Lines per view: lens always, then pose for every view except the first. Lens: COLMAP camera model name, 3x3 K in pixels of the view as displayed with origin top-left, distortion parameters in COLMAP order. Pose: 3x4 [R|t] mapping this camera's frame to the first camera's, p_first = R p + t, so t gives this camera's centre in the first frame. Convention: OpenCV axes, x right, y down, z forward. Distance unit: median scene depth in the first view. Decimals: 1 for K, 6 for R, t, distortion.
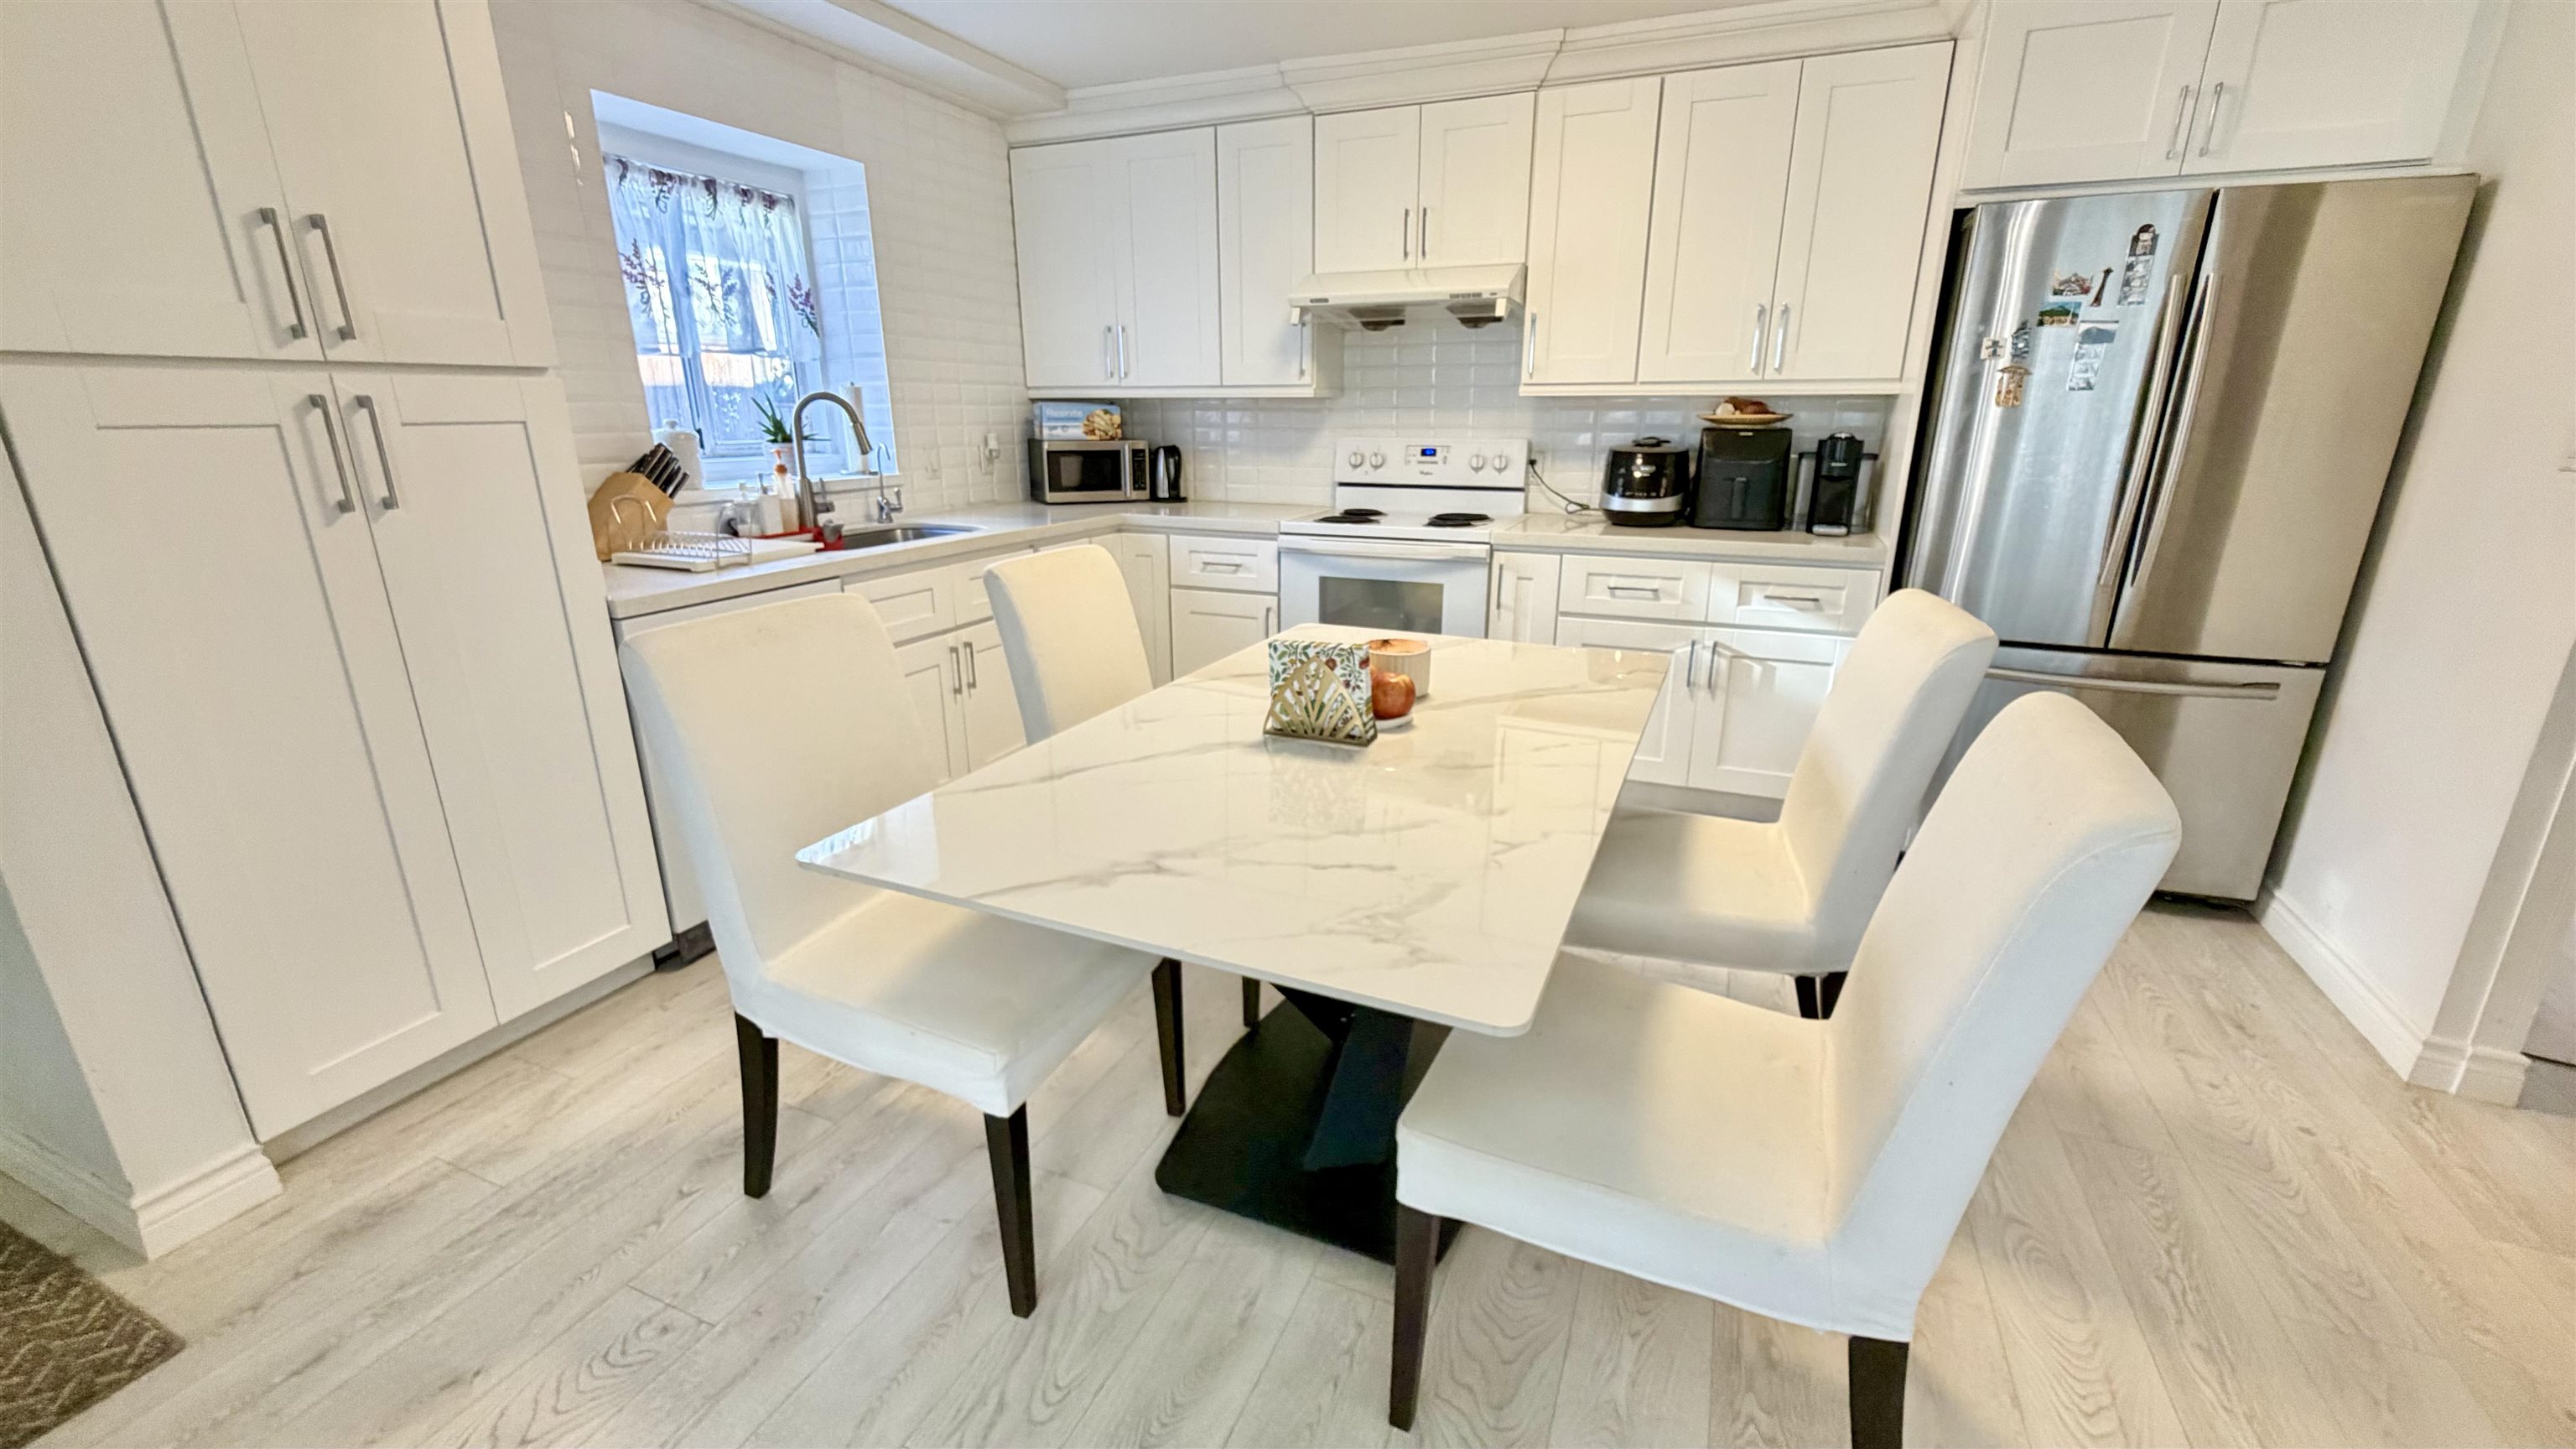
lens RADIAL K [[1028.3, 0, 1295.9], [0, 1028.3, 723.5], [0, 0, 1]] dist [-0.003358, -0.000270]
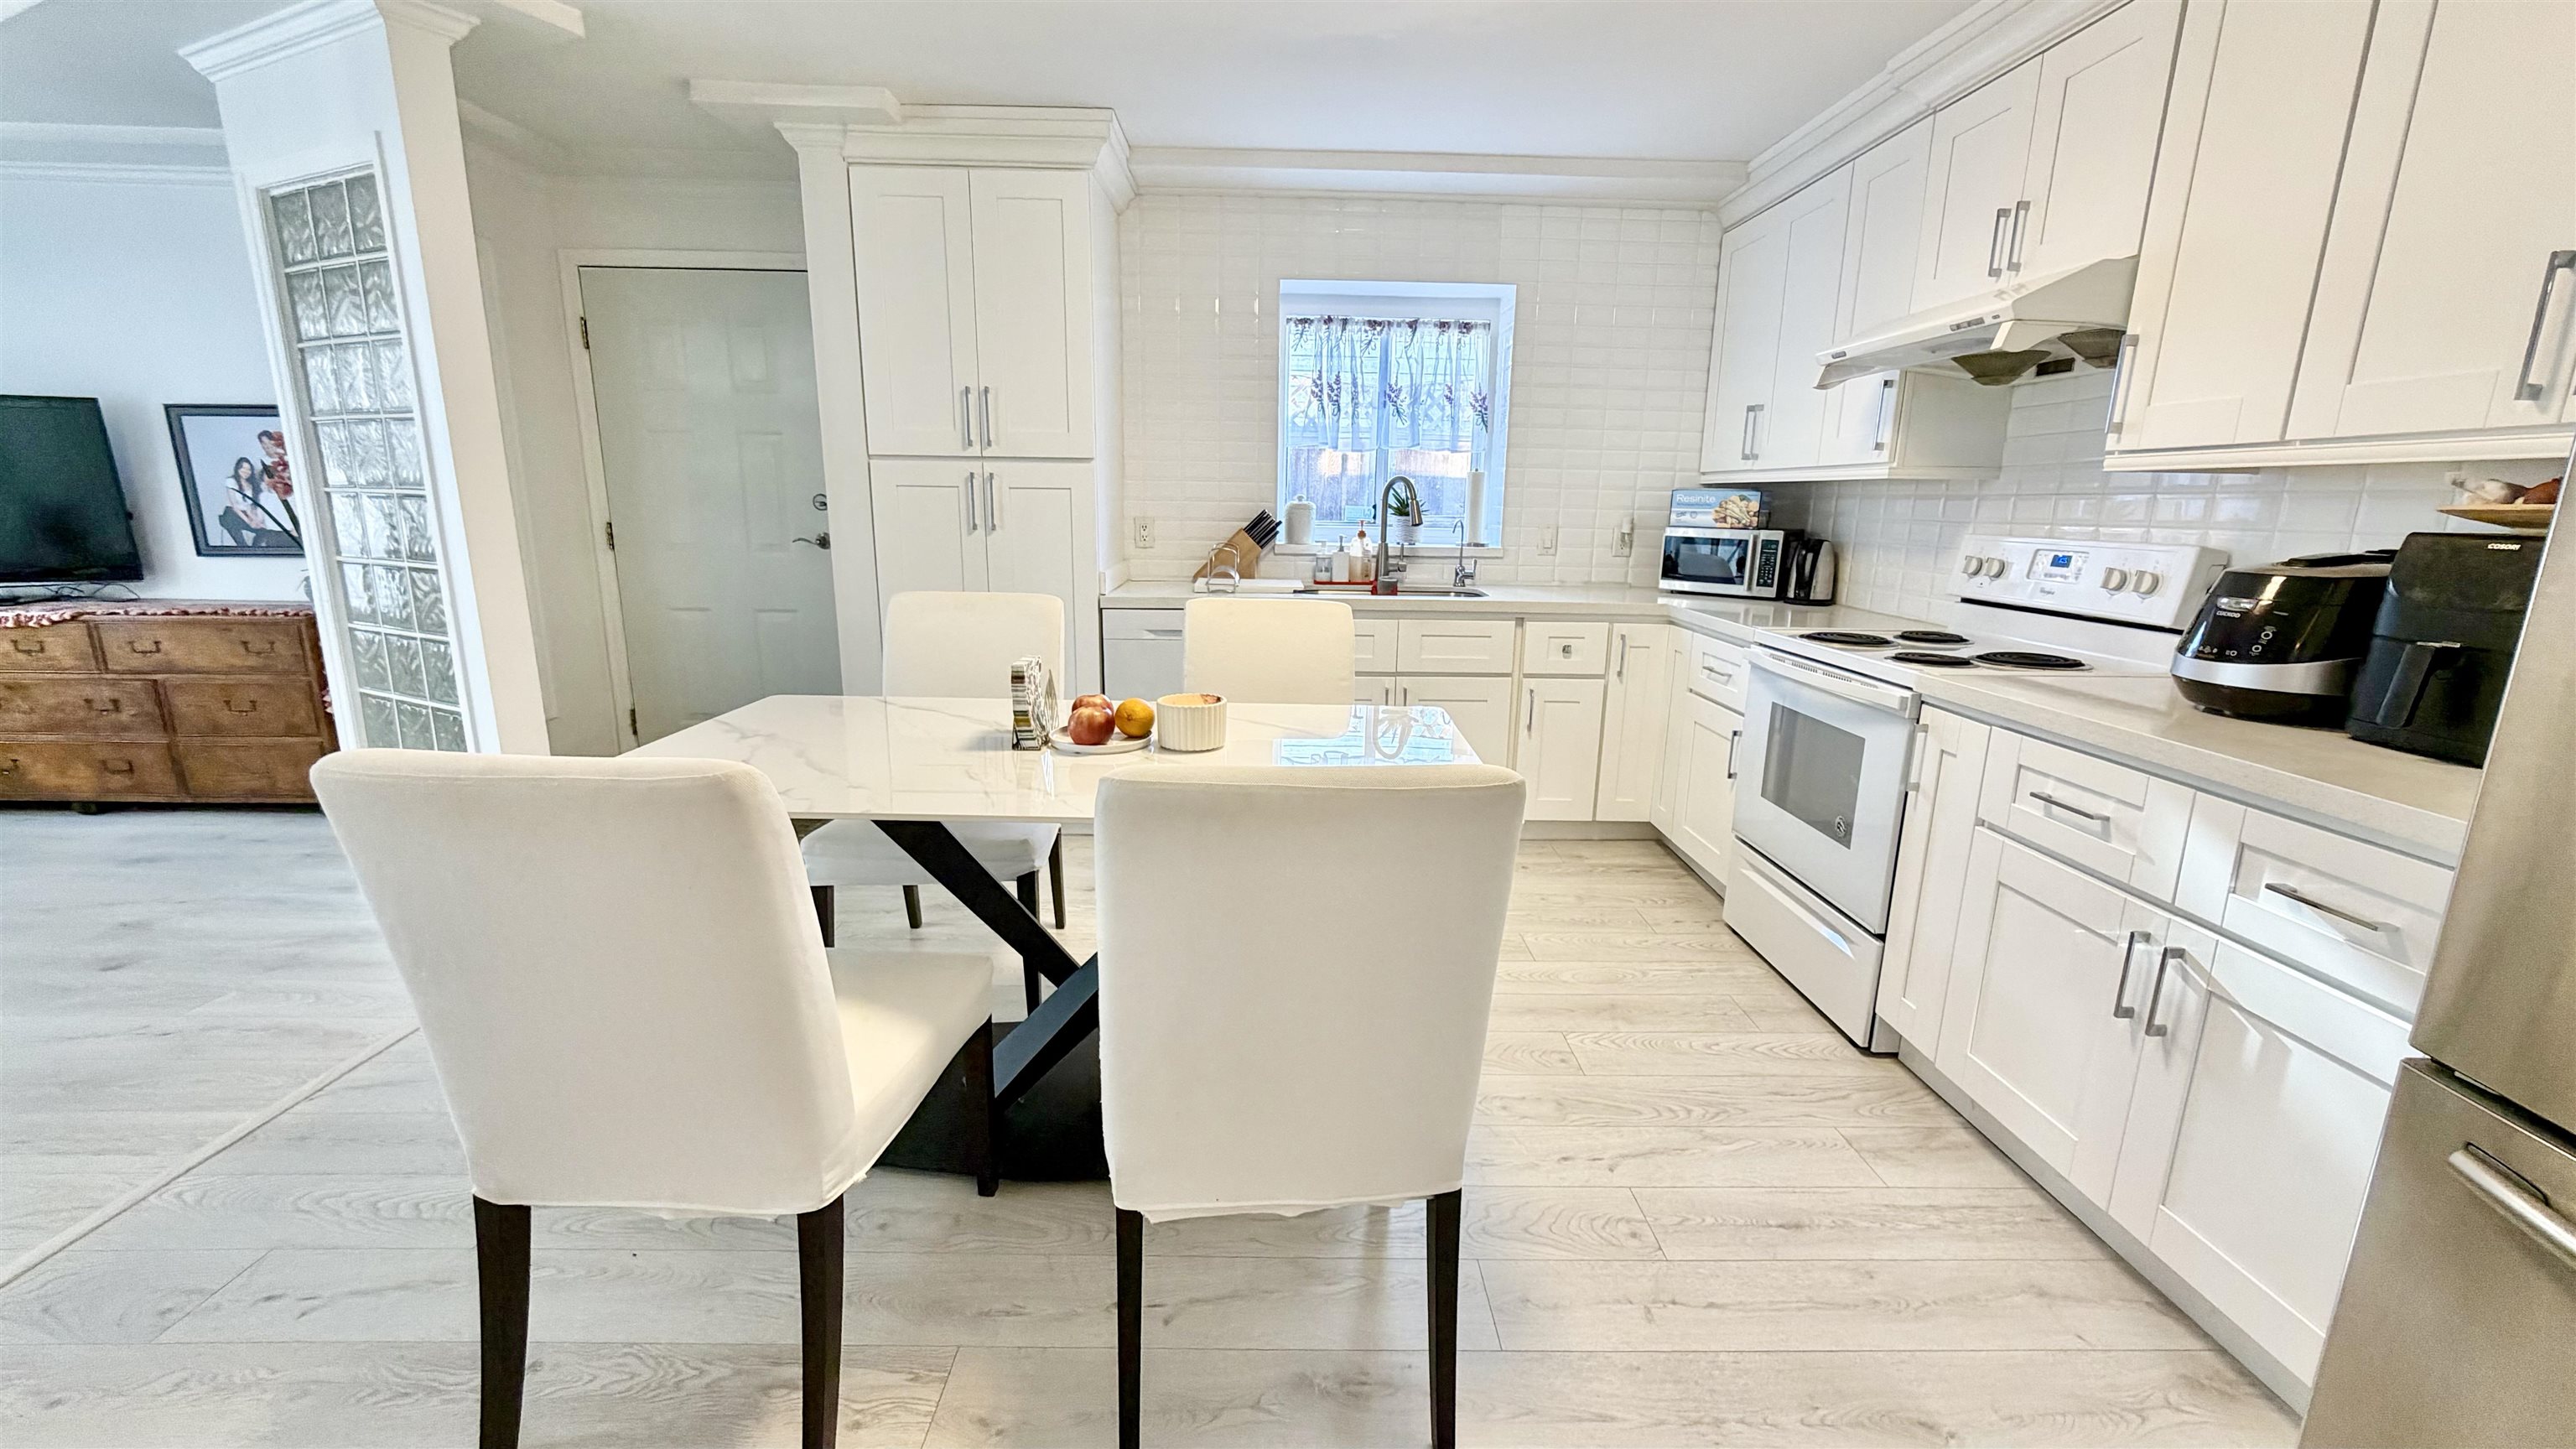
lens RADIAL K [[1028.3, 0, 1290.1], [0, 1028.3, 724.2], [0, 0, 1]] dist [-0.003358, -0.000270]
pose [[0.408752, 0.202470, -0.889903, 0.609988], [-0.283239, 0.955077, 0.087201, -0.098395], [0.867582, 0.216412, 0.447737, 0.363129]]
